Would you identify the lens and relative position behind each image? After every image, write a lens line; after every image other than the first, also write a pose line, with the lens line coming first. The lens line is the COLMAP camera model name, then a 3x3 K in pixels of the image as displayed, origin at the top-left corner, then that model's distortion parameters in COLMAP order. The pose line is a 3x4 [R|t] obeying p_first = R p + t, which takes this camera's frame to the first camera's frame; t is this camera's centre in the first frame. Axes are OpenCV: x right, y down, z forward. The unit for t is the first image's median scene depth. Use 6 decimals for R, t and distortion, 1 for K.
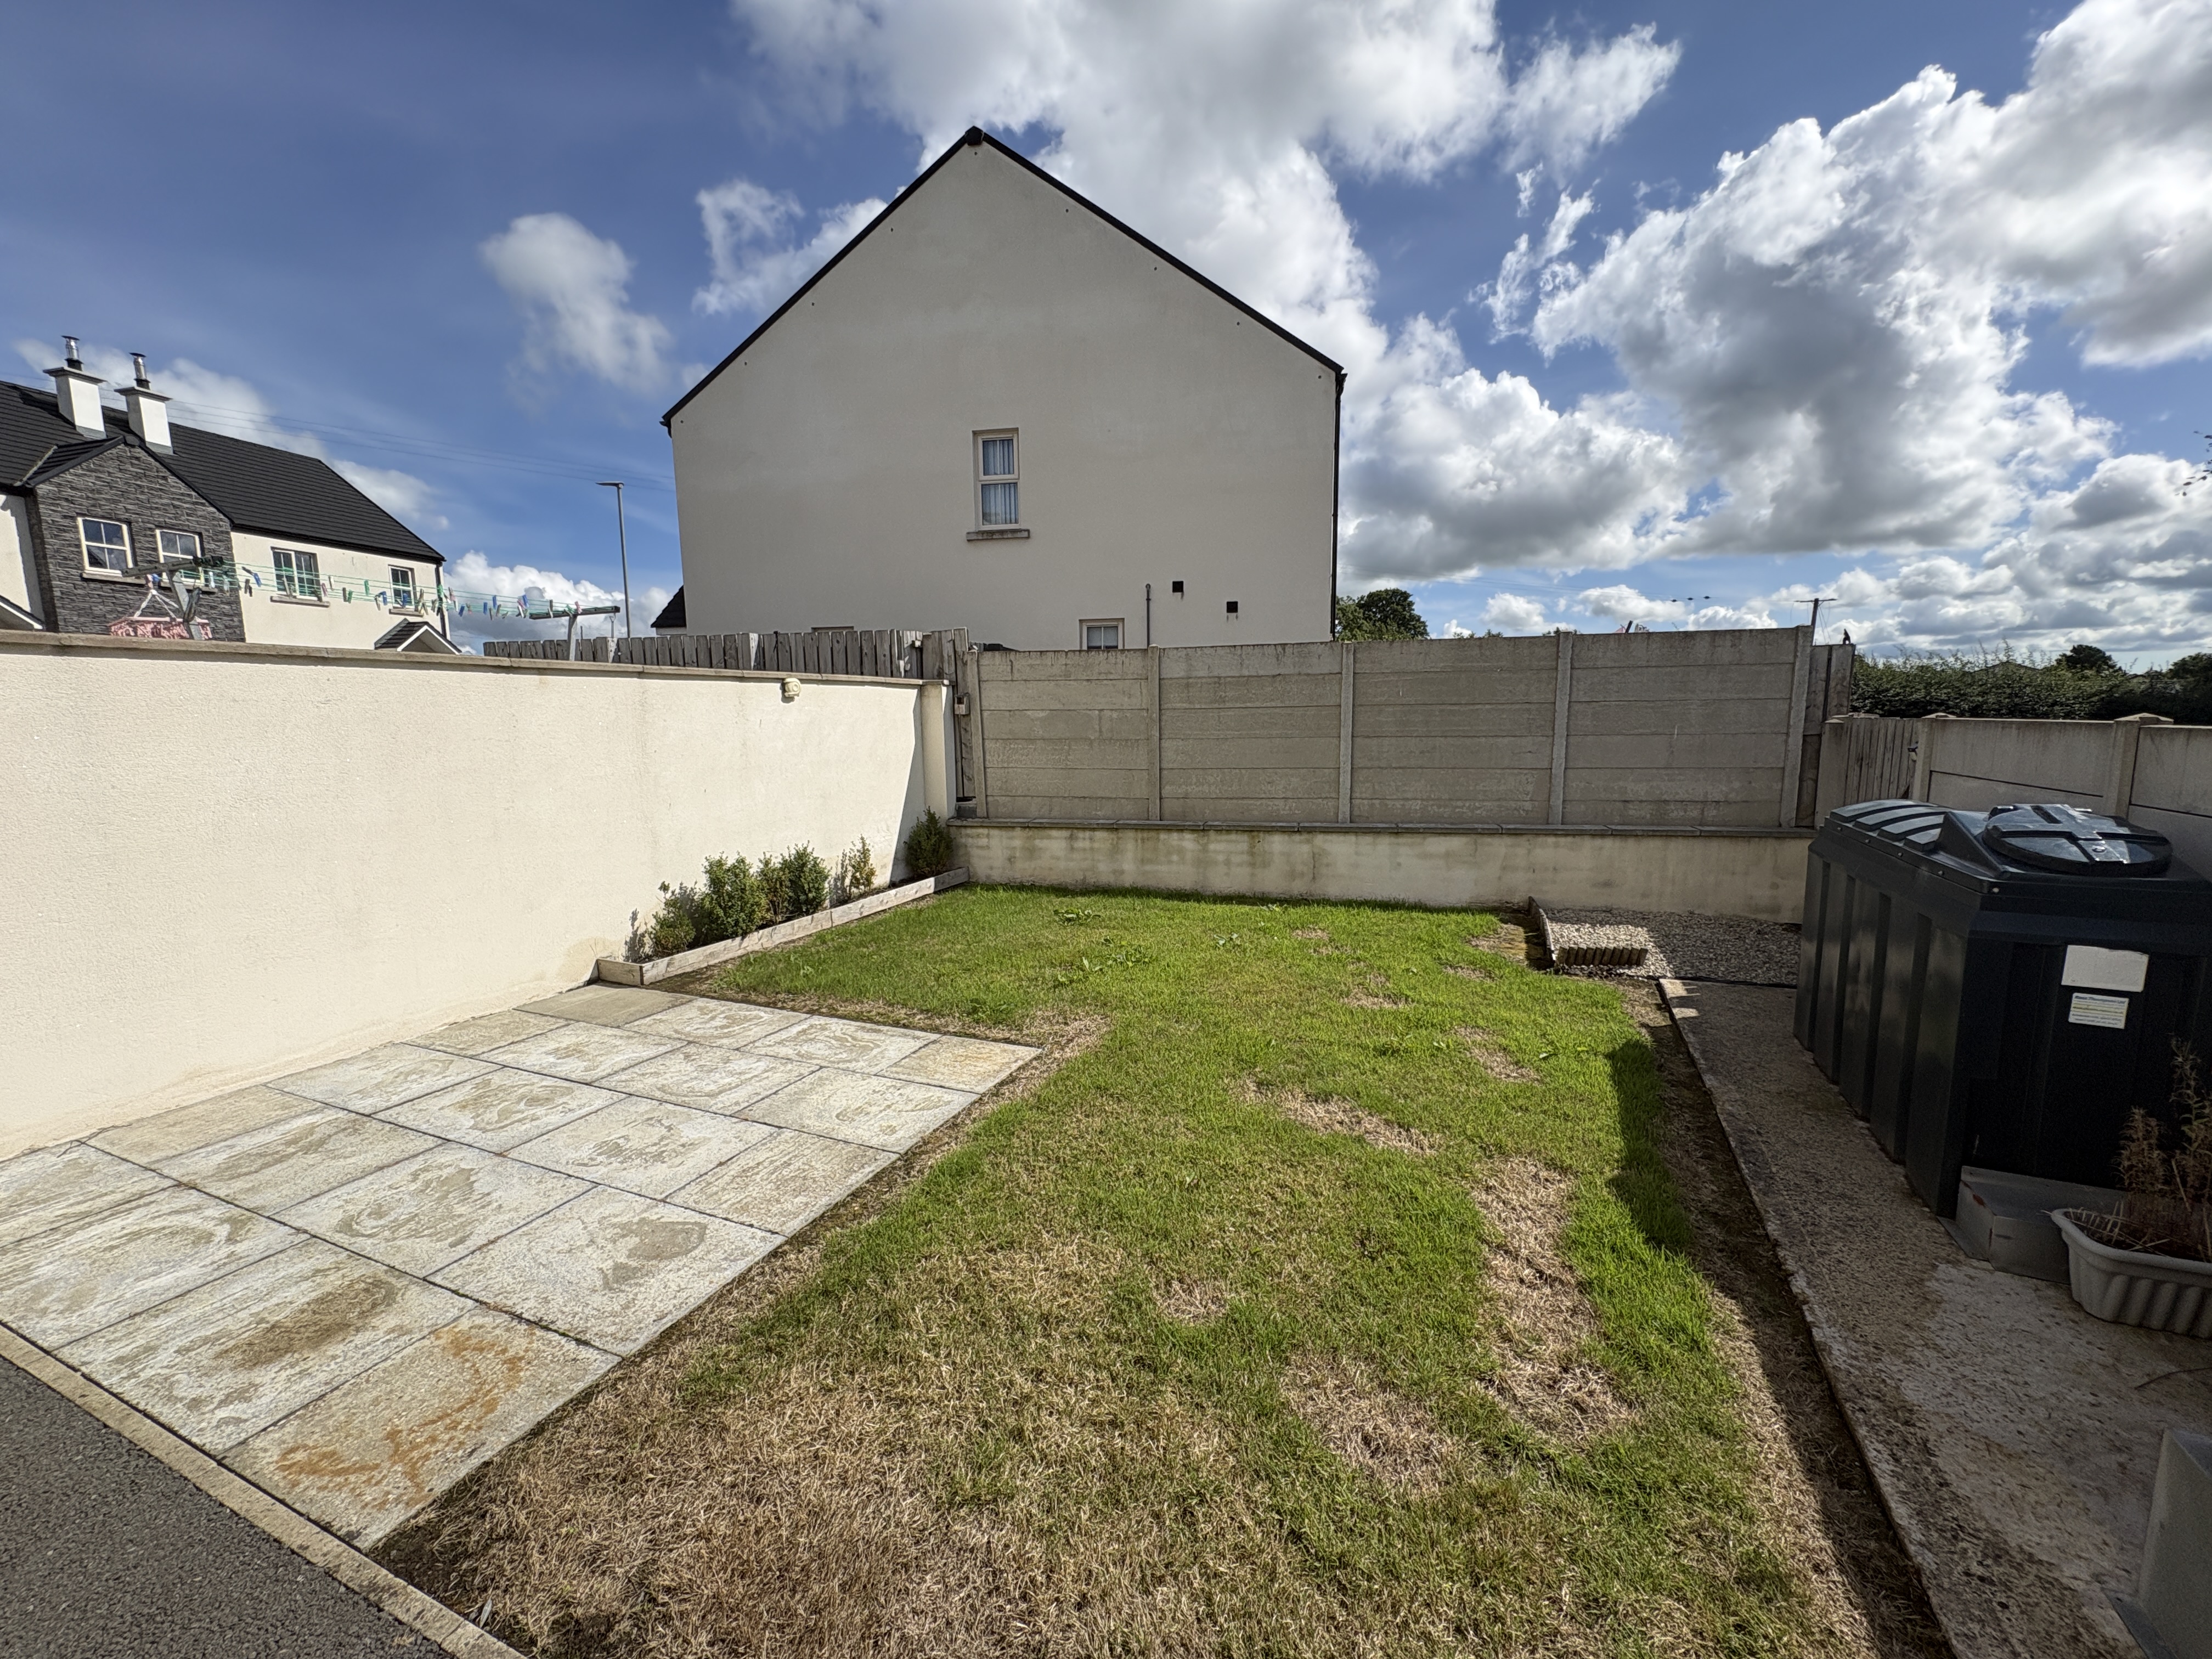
lens RADIAL K [[888.7, 0, 1110.3], [0, 888.7, 830.2], [0, 0, 1]] dist [-0.000426, 0.000399]
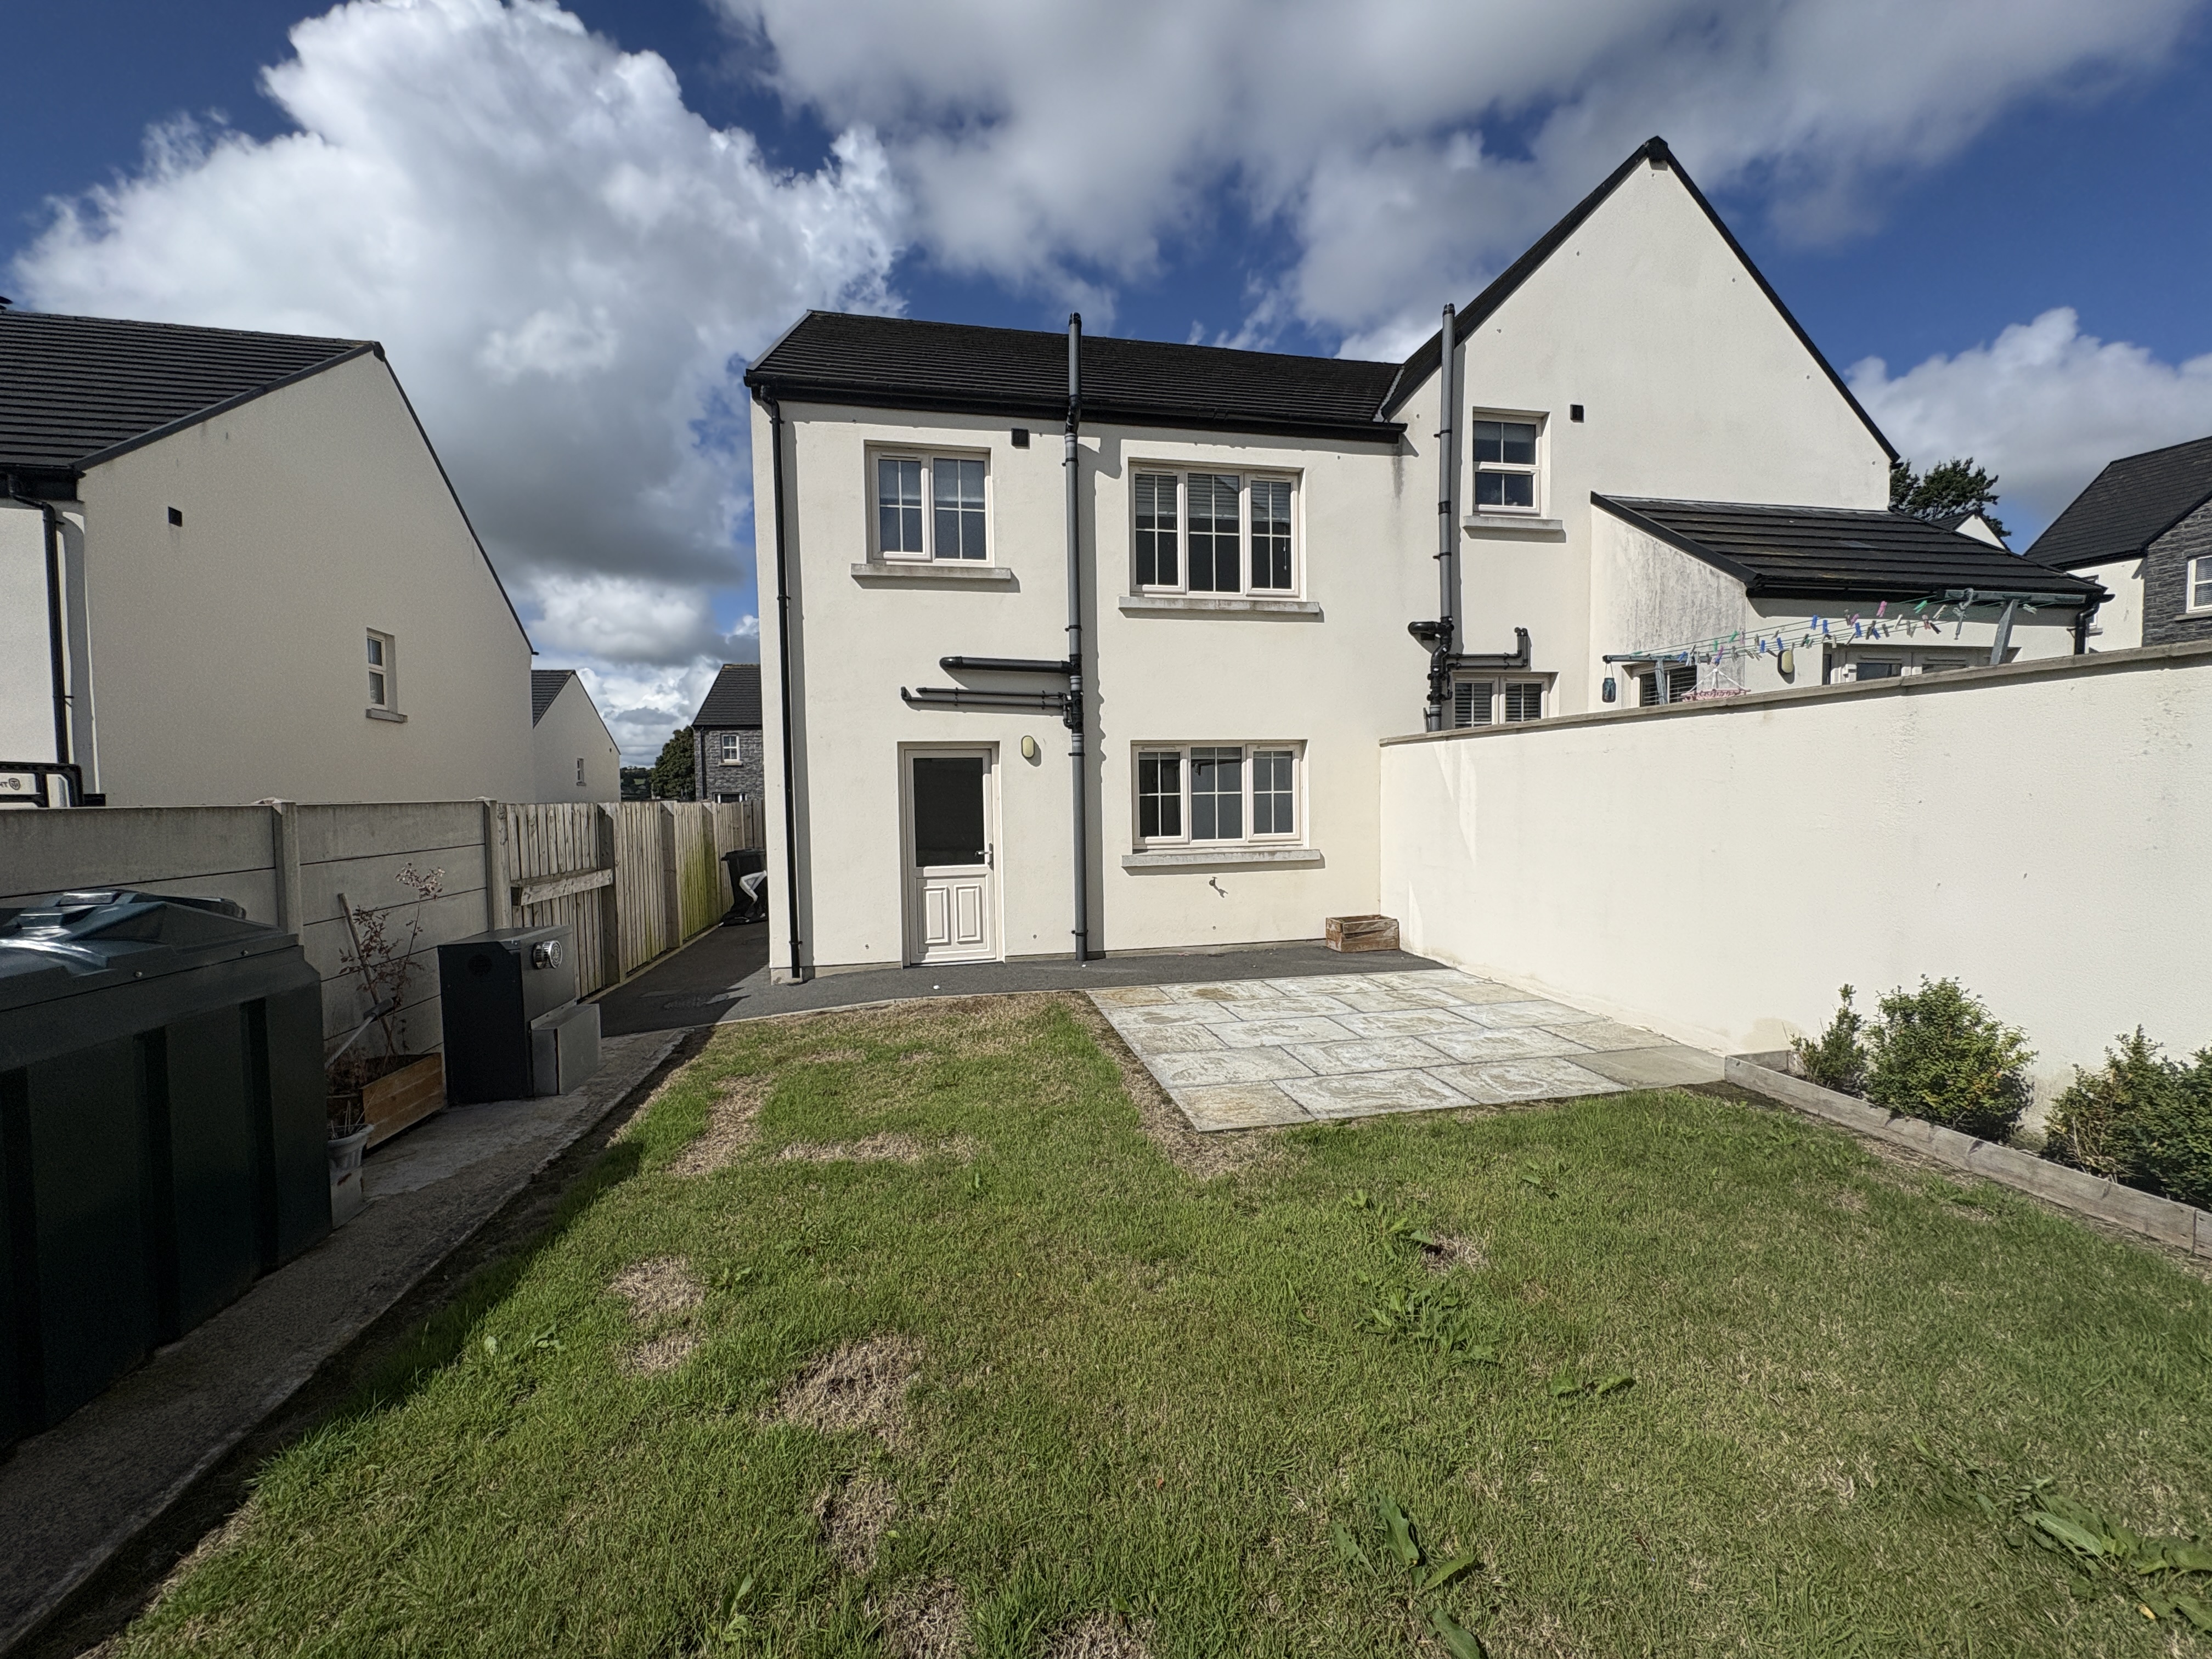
lens RADIAL K [[888.7, 0, 1109.6], [0, 888.7, 830.1], [0, 0, 1]] dist [-0.000426, 0.000399]
pose [[-0.818838, 0.050442, -0.571804, 0.516222], [-0.045879, 0.987194, 0.152786, -0.198136], [0.572188, 0.151341, -0.806038, 1.668643]]
